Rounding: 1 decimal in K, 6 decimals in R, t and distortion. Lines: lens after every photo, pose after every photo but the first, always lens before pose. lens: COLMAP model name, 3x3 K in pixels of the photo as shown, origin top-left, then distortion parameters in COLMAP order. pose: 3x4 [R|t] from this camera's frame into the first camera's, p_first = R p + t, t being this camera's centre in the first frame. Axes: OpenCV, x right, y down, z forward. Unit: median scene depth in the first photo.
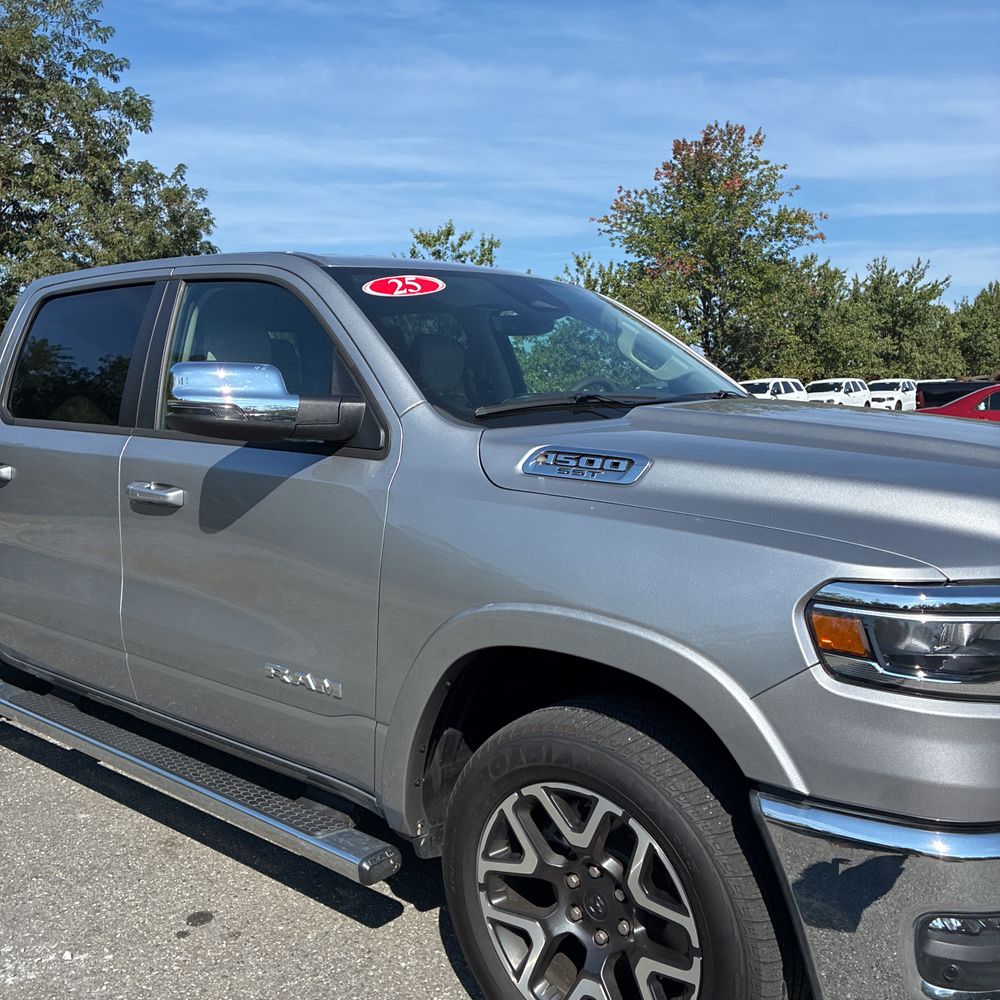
lens RADIAL K [[1021.5, 0, 500.0], [0, 1021.5, 500.0], [0, 0, 1]] dist [0.024872, -0.015904]
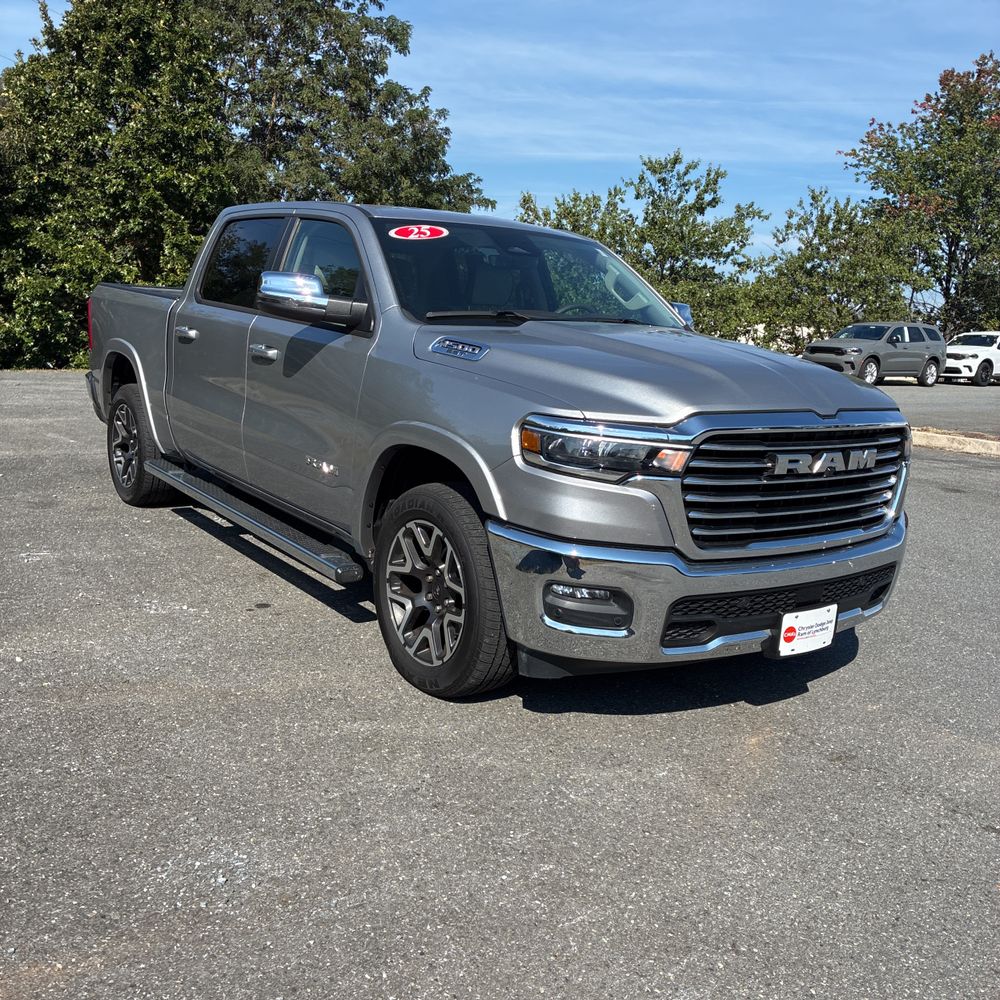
lens RADIAL K [[1018.5, 0, 518.5], [0, 1018.5, 489.2], [0, 0, 1]] dist [0.016225, 0.000970]
pose [[0.972851, 0.116199, -0.200145, 0.051710], [-0.103052, 0.991849, 0.074935, 0.006095], [0.207221, -0.052275, 0.976896, -0.064696]]
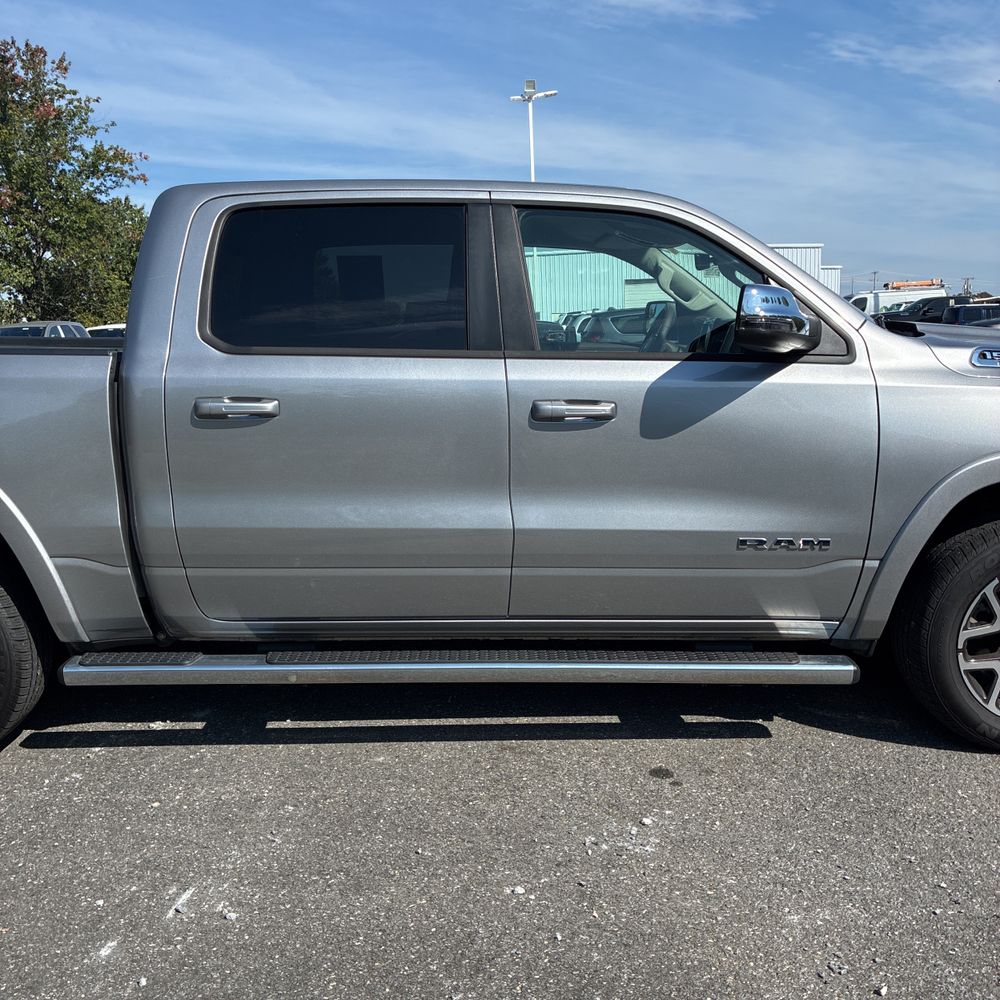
lens RADIAL K [[1004.7, 0, 506.1], [0, 1004.7, 518.4], [0, 0, 1]] dist [0.008719, 0.014524]
pose [[0.763417, -0.125054, 0.633685, -0.134566], [0.079180, 0.991798, 0.100336, -0.000744], [-0.641035, -0.026423, 0.767057, 0.030024]]
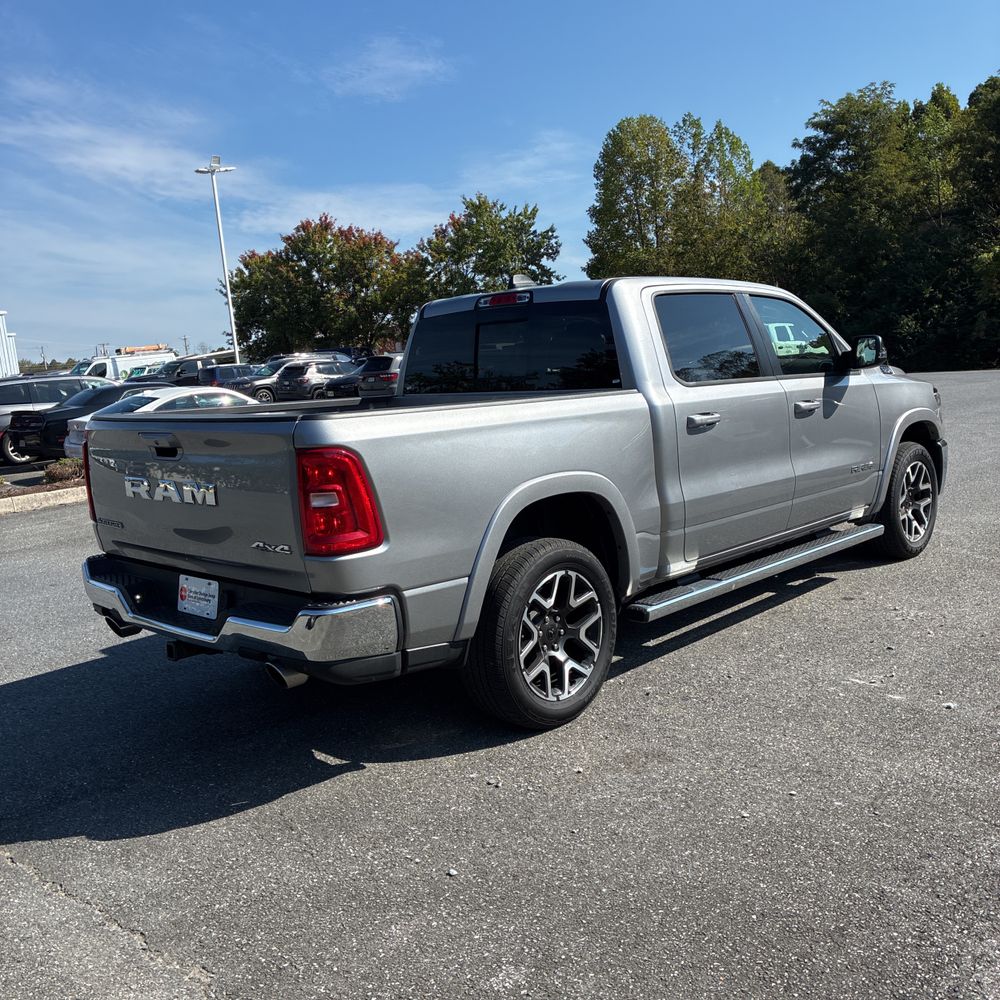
lens RADIAL K [[1011.3, 0, 500.0], [0, 1011.3, 490.9], [0, 0, 1]] dist [0.008809, 0.025104]
pose [[0.067204, -0.129189, 0.989340, -0.289339], [0.172319, 0.978184, 0.116027, -0.021878], [-0.982746, 0.162685, 0.088000, 0.179579]]
